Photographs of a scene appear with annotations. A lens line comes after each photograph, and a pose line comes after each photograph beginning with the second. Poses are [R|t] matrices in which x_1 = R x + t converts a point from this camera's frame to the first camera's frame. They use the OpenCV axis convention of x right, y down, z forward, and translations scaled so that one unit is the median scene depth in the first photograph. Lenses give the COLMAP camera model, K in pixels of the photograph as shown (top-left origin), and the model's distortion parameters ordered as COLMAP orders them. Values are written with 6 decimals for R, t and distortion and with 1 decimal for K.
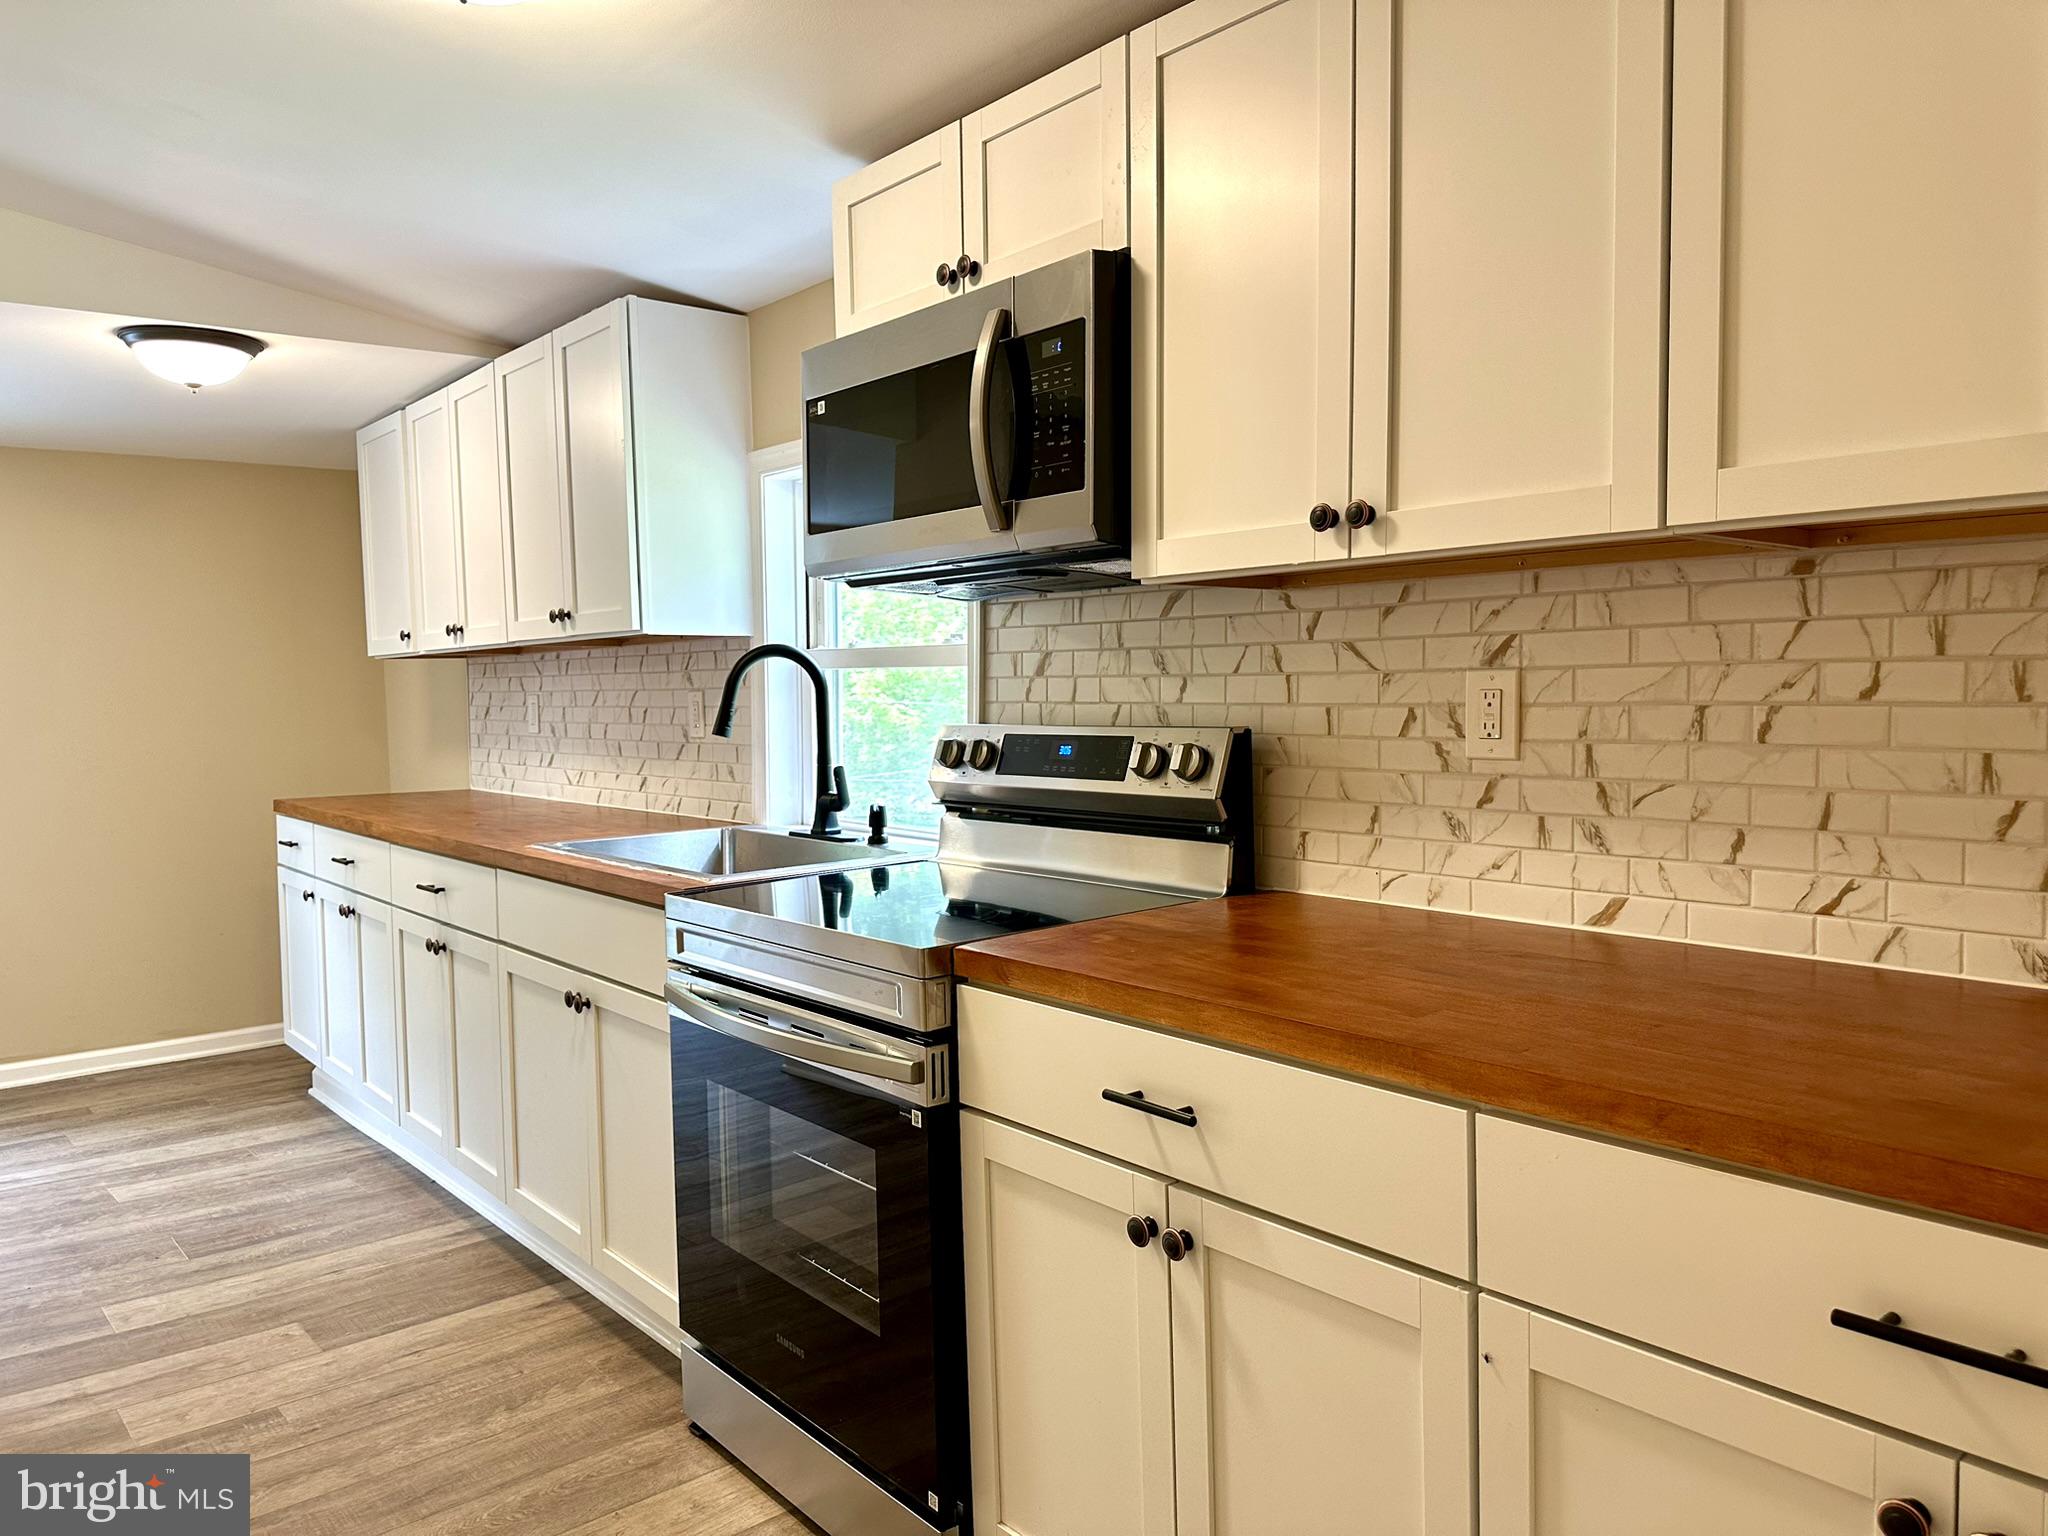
lens RADIAL K [[1463.3, 0, 1008.3], [0, 1463.3, 751.1], [0, 0, 1]] dist [0.024493, -0.026069]
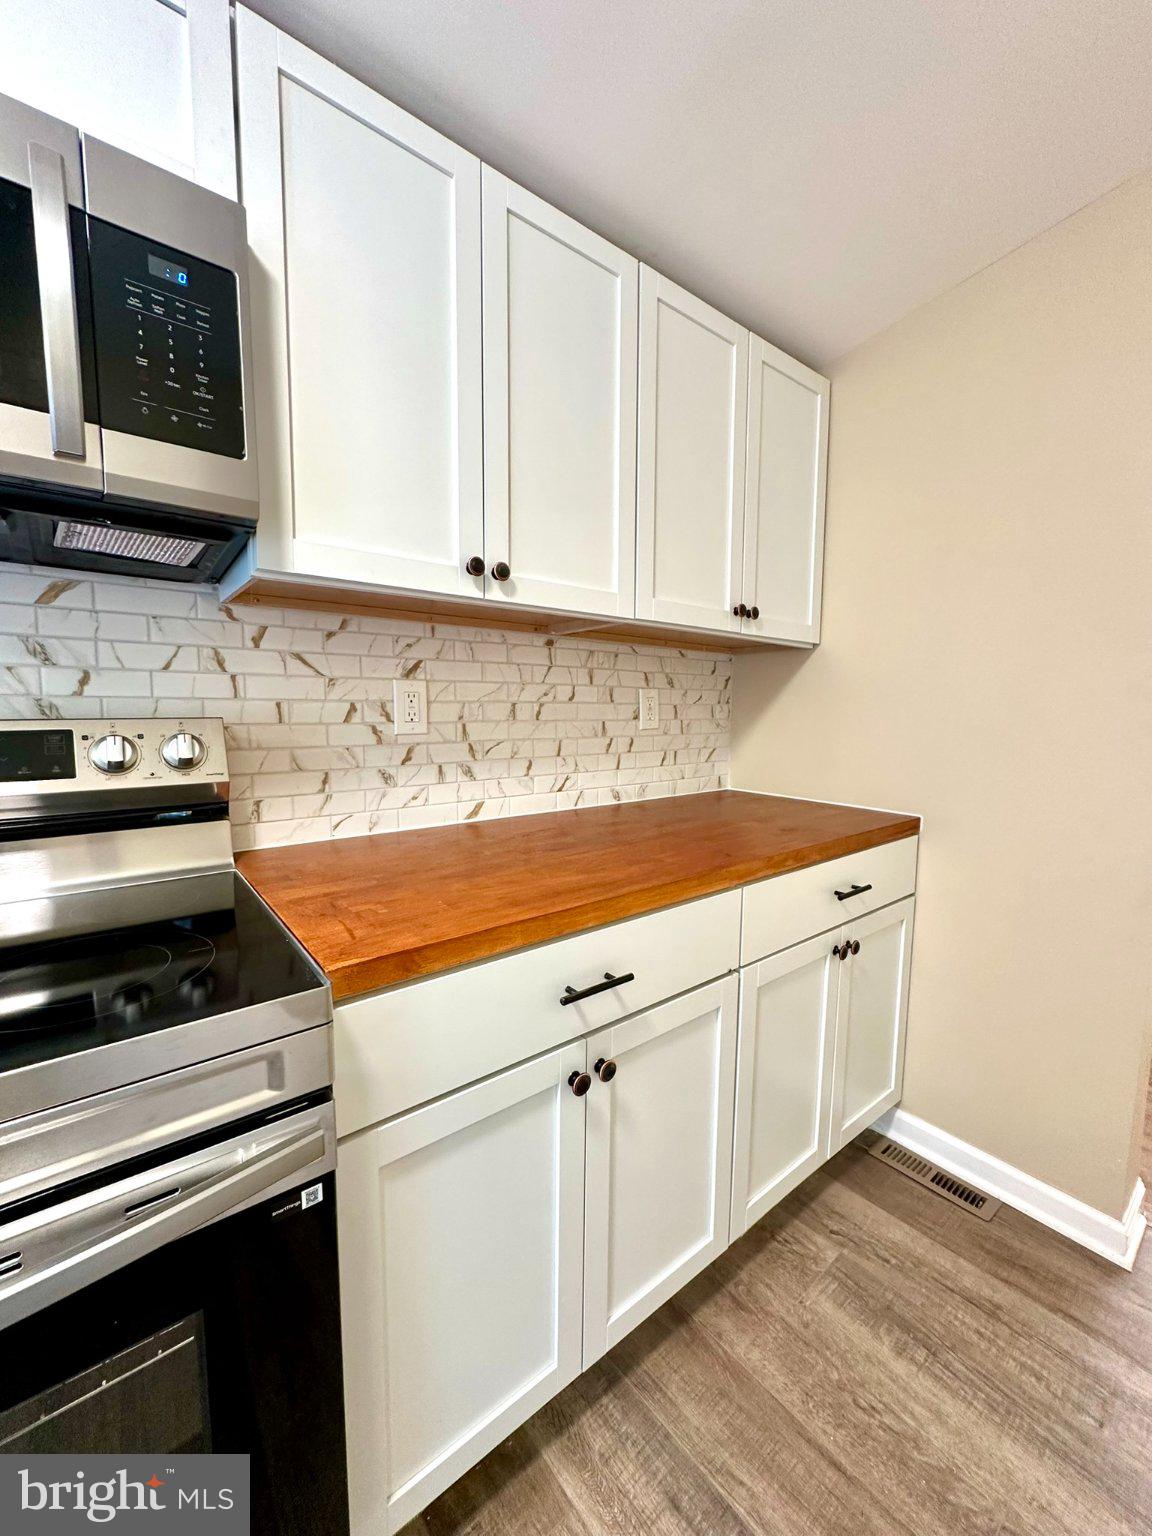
lens RADIAL K [[611.9, 0, 576.2], [0, 611.9, 763.4], [0, 0, 1]] dist [-0.006751, -0.000121]
pose [[0.002479, -0.073042, 0.997326, -0.369049], [0.041054, 0.996495, 0.072879, -0.004508], [-0.999154, 0.040764, 0.005469, 0.825957]]
